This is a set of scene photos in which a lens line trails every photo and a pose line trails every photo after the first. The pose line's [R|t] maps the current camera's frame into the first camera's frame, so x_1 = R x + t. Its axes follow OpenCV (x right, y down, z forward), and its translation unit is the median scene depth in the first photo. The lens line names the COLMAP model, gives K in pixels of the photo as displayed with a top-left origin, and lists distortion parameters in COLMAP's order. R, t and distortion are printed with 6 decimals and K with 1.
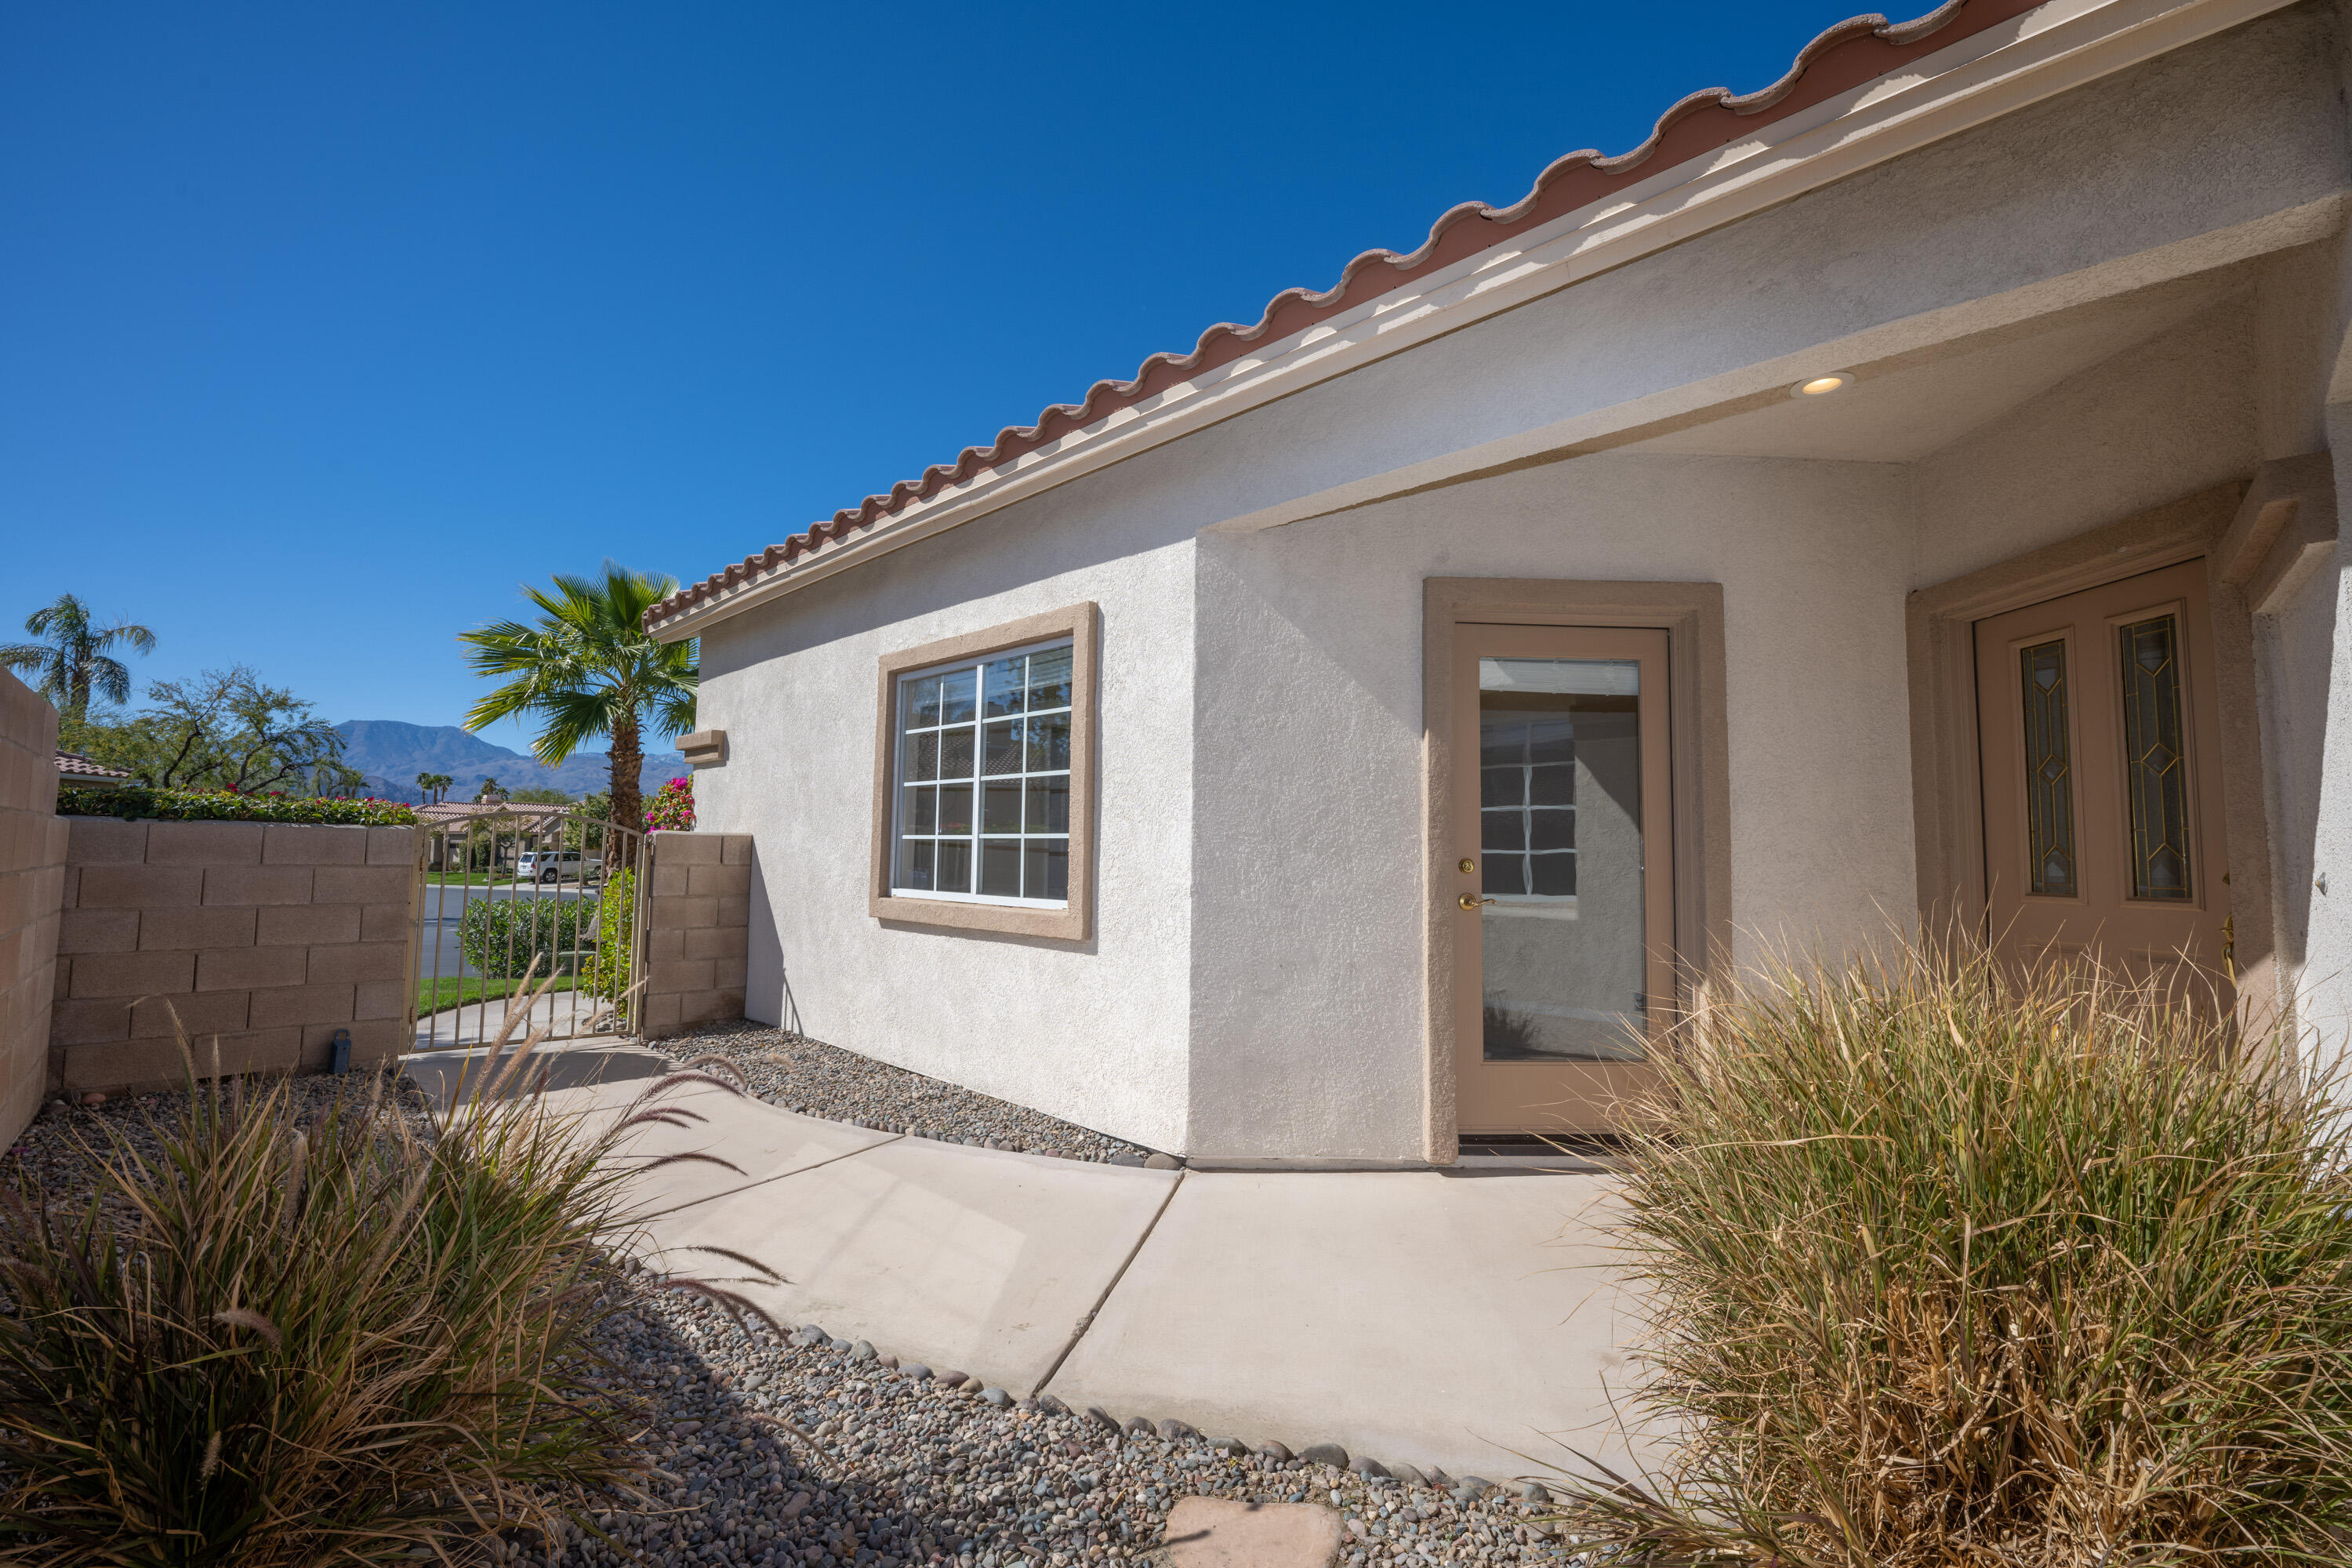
lens RADIAL K [[943.0, 0, 1167.1], [0, 943.0, 783.8], [0, 0, 1]] dist [-0.023960, 0.000483]
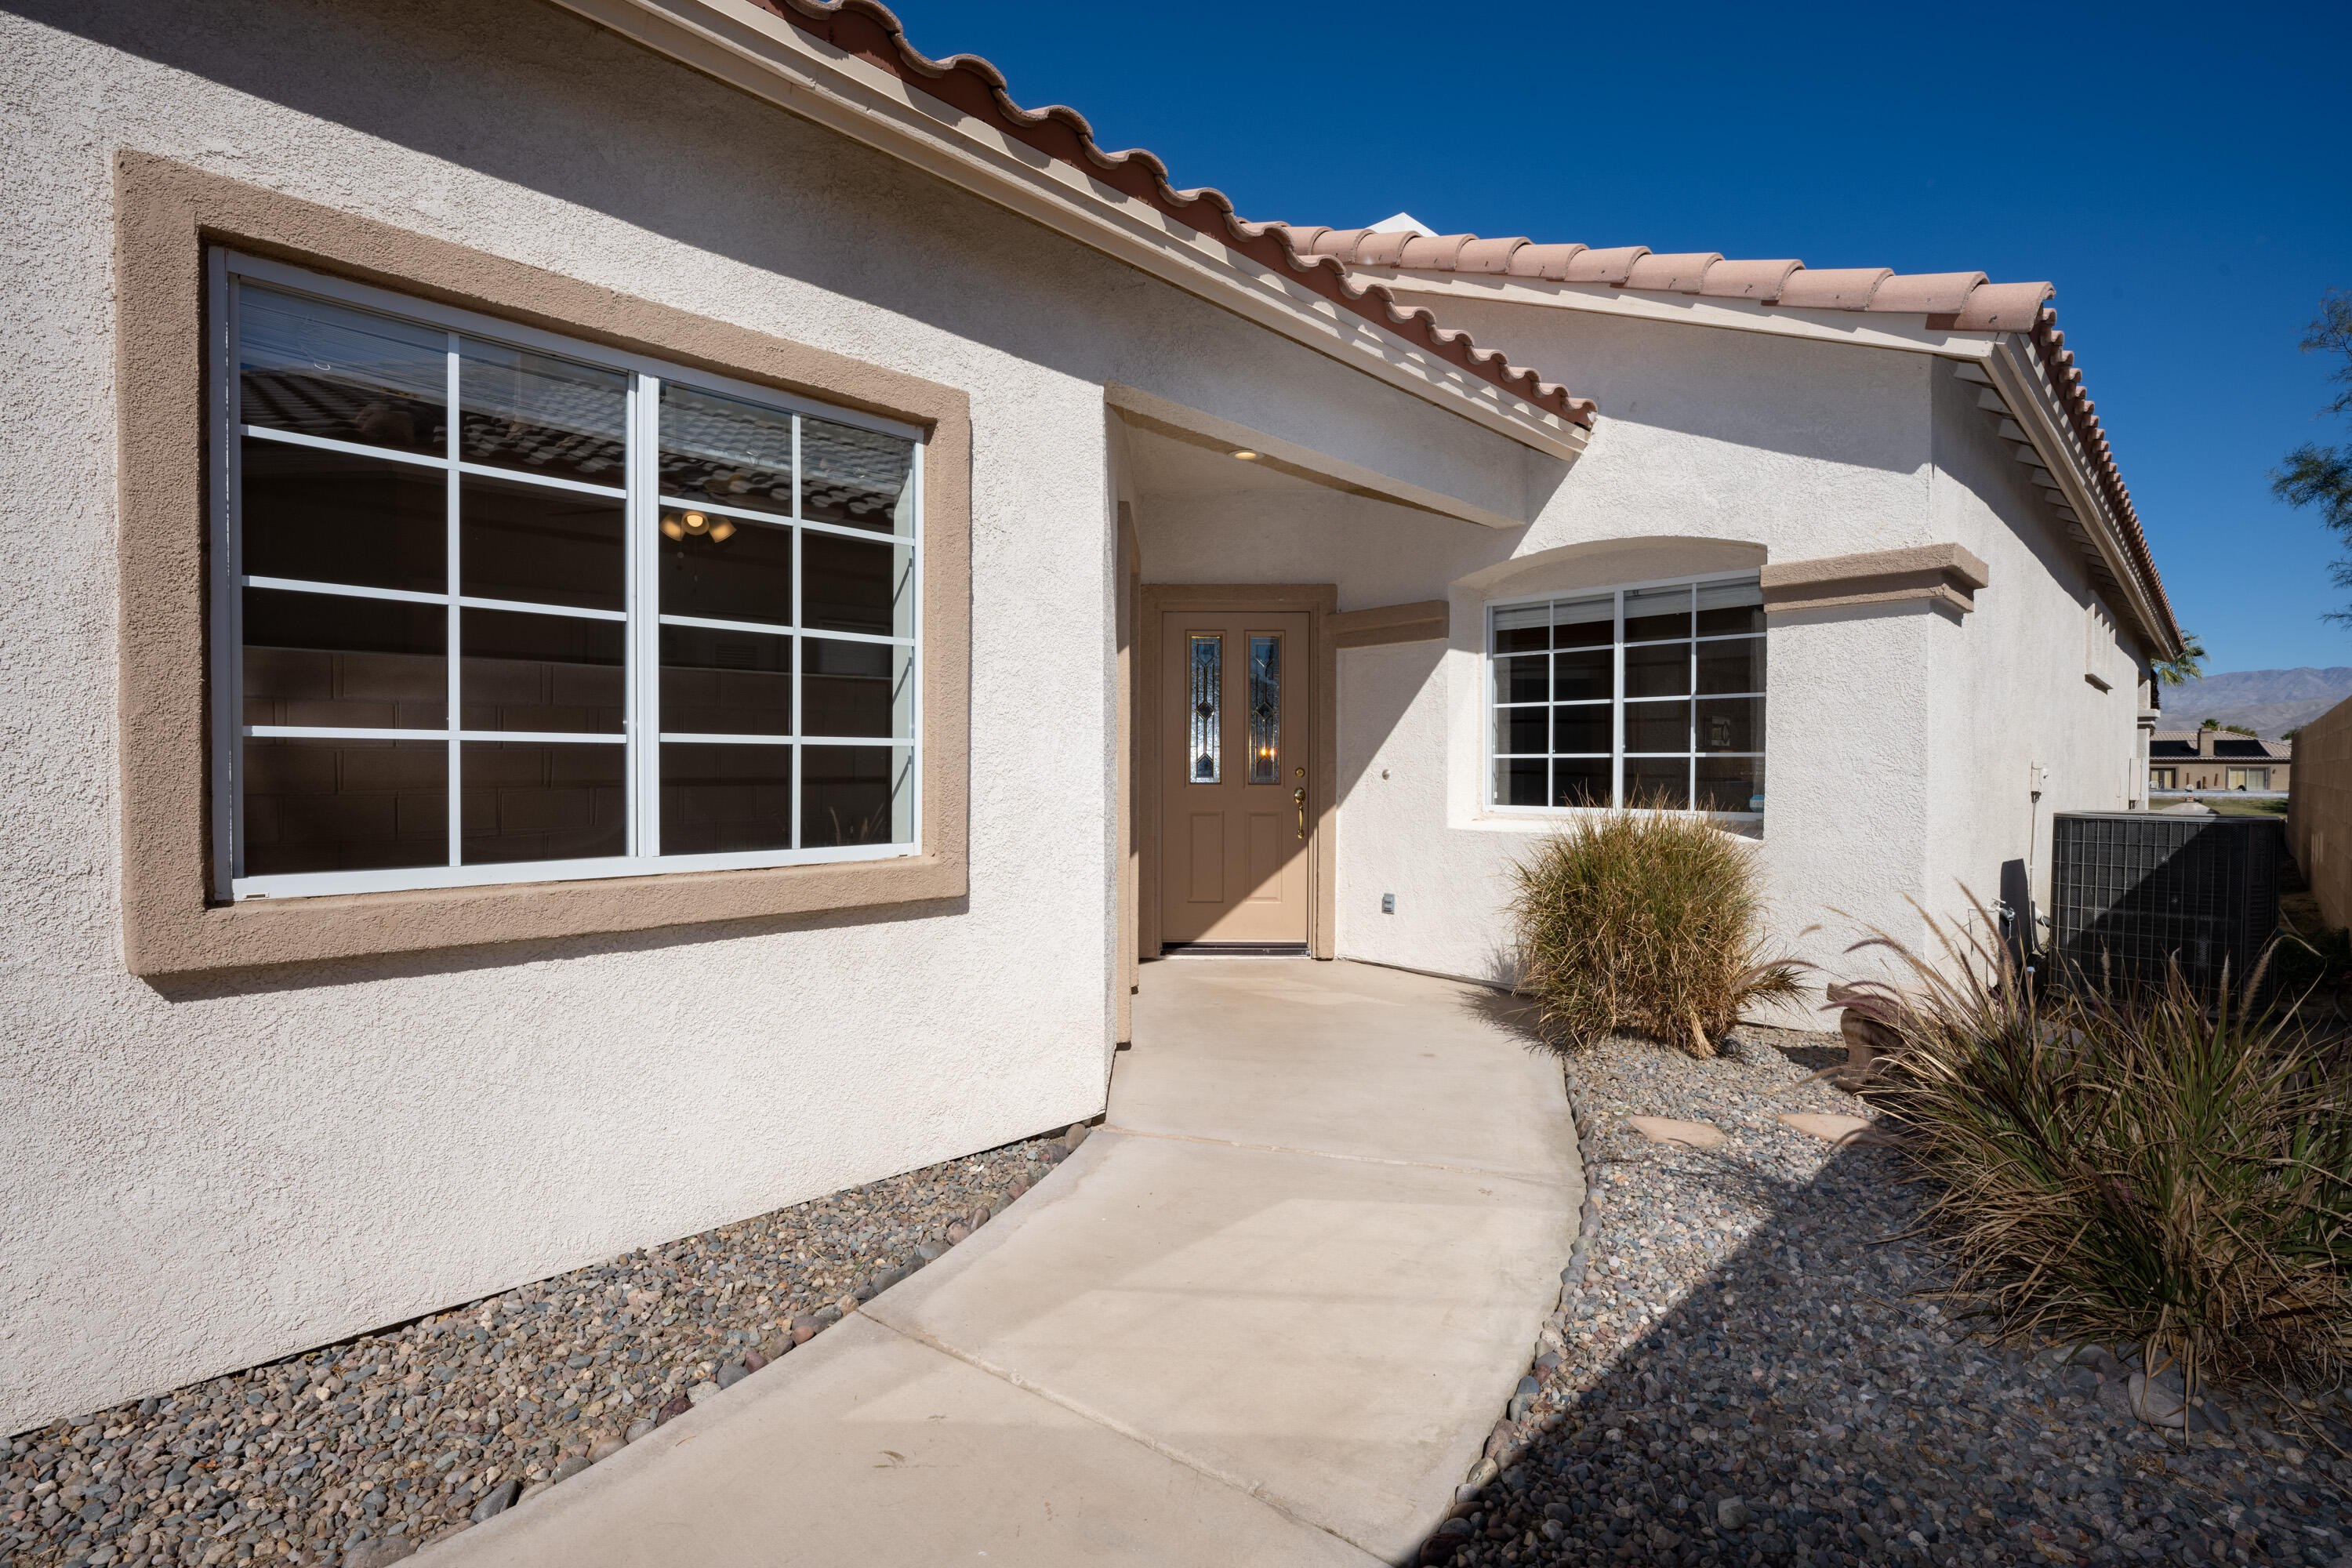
lens RADIAL K [[1075.8, 0, 1177.1], [0, 1075.8, 781.1], [0, 0, 1]] dist [-0.001583, -0.000205]
pose [[0.021086, -0.029045, 0.999356, -0.793787], [-0.076167, 0.996626, 0.030573, 0.042977], [-0.996872, -0.076762, 0.018802, 0.762656]]
